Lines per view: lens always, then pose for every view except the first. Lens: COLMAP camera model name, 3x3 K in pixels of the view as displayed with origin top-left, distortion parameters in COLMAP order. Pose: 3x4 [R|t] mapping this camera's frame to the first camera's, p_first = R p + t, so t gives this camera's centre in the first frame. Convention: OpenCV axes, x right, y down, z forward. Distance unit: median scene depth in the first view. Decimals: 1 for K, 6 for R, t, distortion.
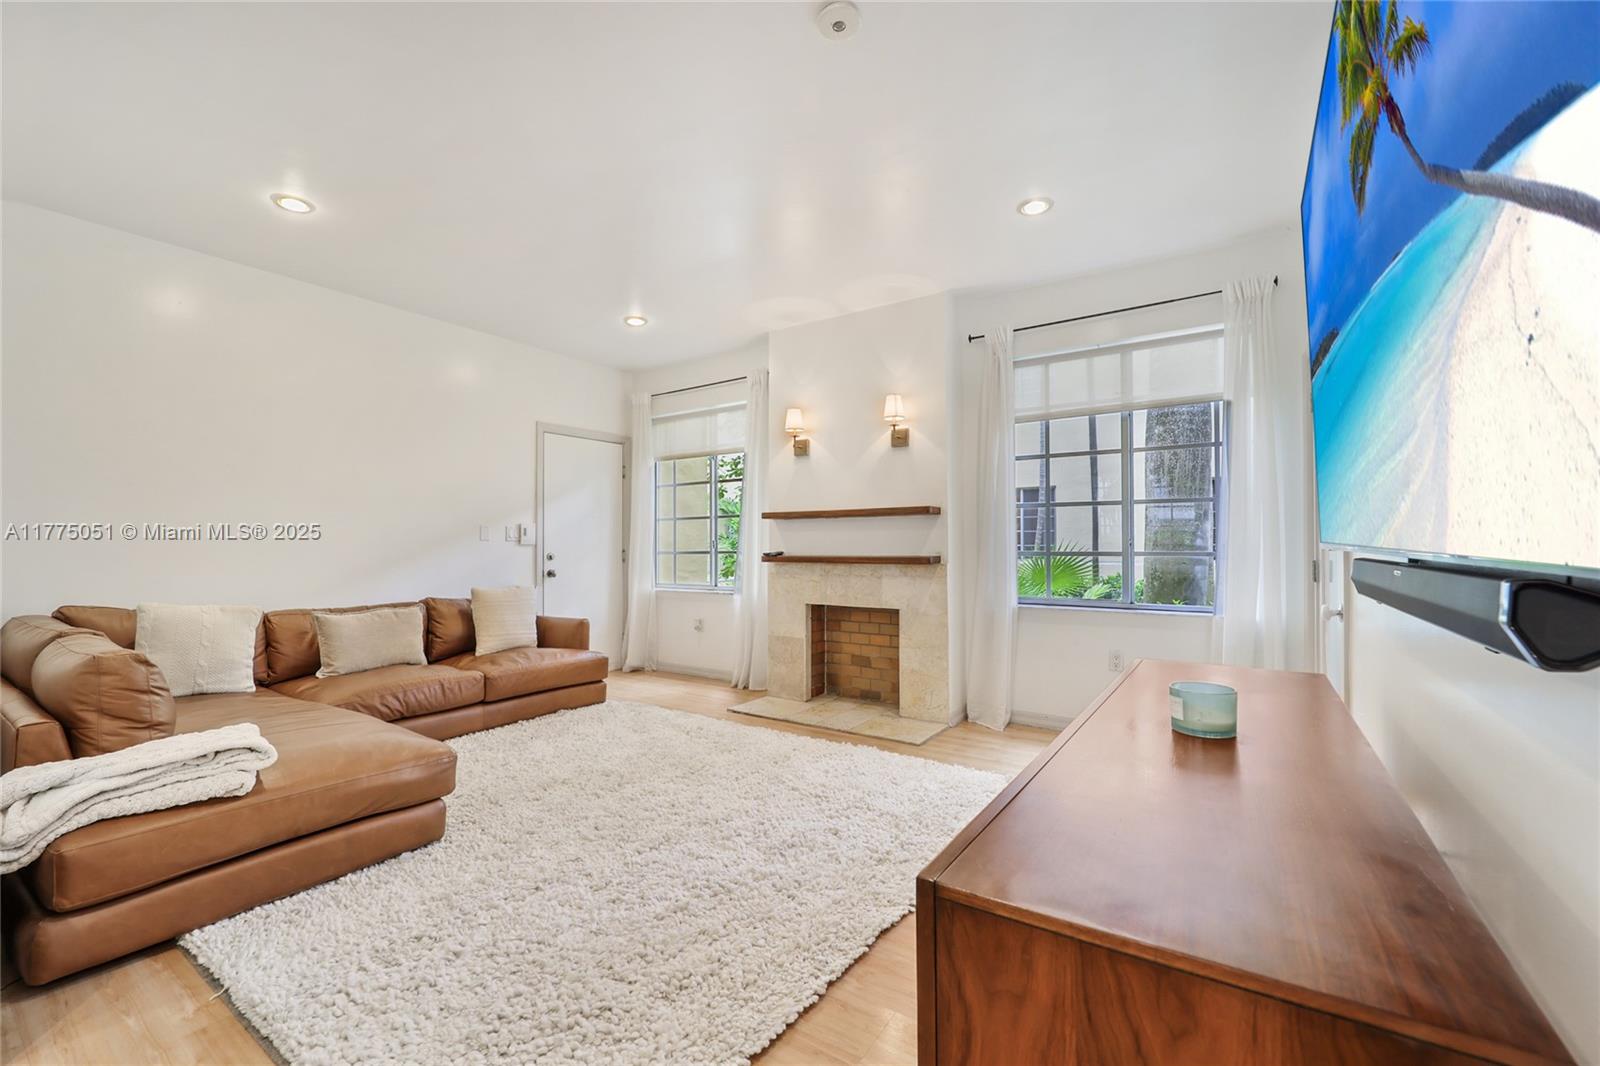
lens RADIAL K [[649.7, 0, 797.4], [0, 649.7, 537.1], [0, 0, 1]] dist [-0.011350, 0.000219]
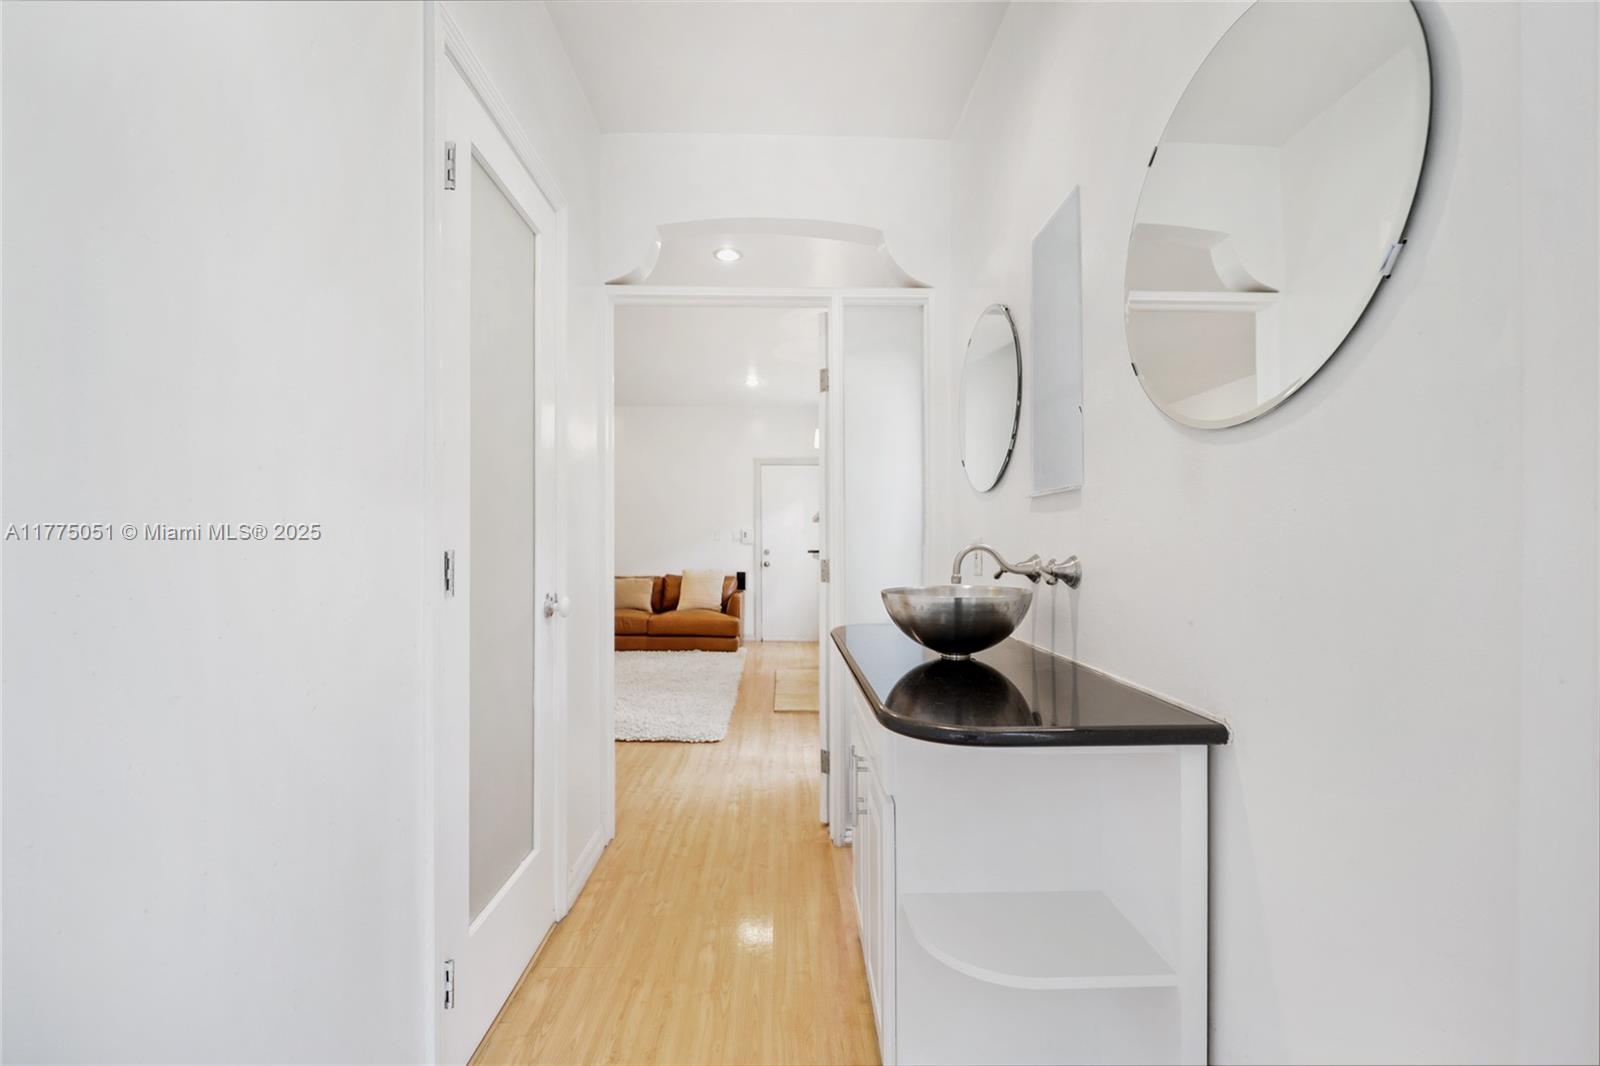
lens RADIAL K [[649.7, 0, 797.4], [0, 649.7, 537.1], [0, 0, 1]] dist [-0.011350, 0.000219]
pose [[0.585246, -0.005200, -0.810839, 0.849937], [0.003903, 0.999986, -0.003596, 0.002841], [0.810847, -0.001060, 0.585258, 0.234795]]
